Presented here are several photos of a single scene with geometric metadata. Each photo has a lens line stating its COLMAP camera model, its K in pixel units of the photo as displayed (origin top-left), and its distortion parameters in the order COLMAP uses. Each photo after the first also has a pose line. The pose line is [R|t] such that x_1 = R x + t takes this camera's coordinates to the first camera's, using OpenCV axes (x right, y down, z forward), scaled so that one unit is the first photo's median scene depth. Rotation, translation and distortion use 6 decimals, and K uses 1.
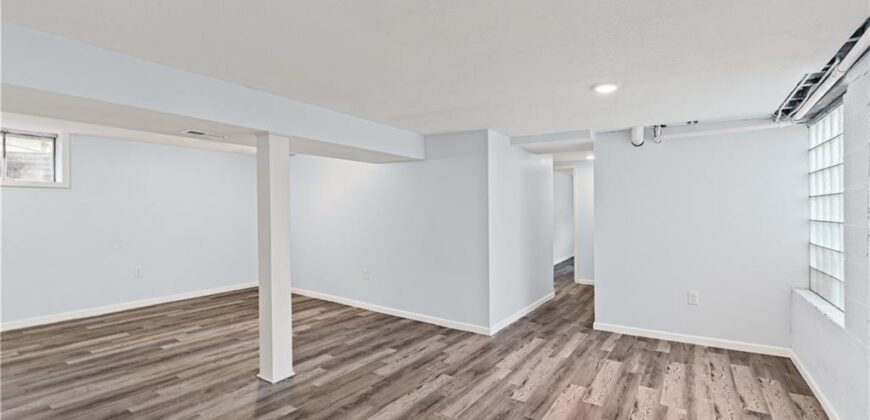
lens RADIAL K [[388.4, 0, 426.7], [0, 388.4, 215.0], [0, 0, 1]] dist [0.000763, -0.003070]
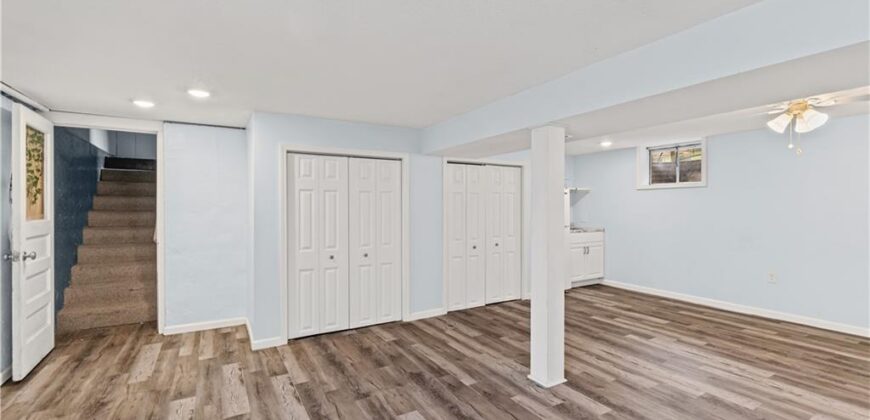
lens RADIAL K [[388.4, 0, 442.5], [0, 388.4, 206.1], [0, 0, 1]] dist [0.000763, -0.003070]
pose [[-0.427641, 0.000366, -0.903949, 0.601334], [-0.007164, 0.999967, 0.003794, -0.014313], [0.903920, 0.008098, -0.427624, 1.206653]]
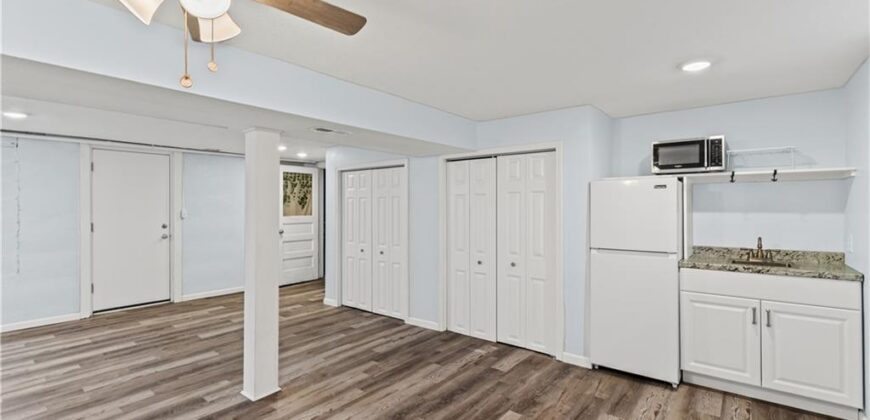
lens RADIAL K [[388.4, 0, 433.5], [0, 388.4, 201.6], [0, 0, 1]] dist [0.000763, -0.003070]
pose [[-0.996214, 0.001832, 0.086921, -0.906428], [0.002049, 0.999995, 0.002414, -0.043435], [-0.086916, 0.002583, -0.996212, 1.942325]]
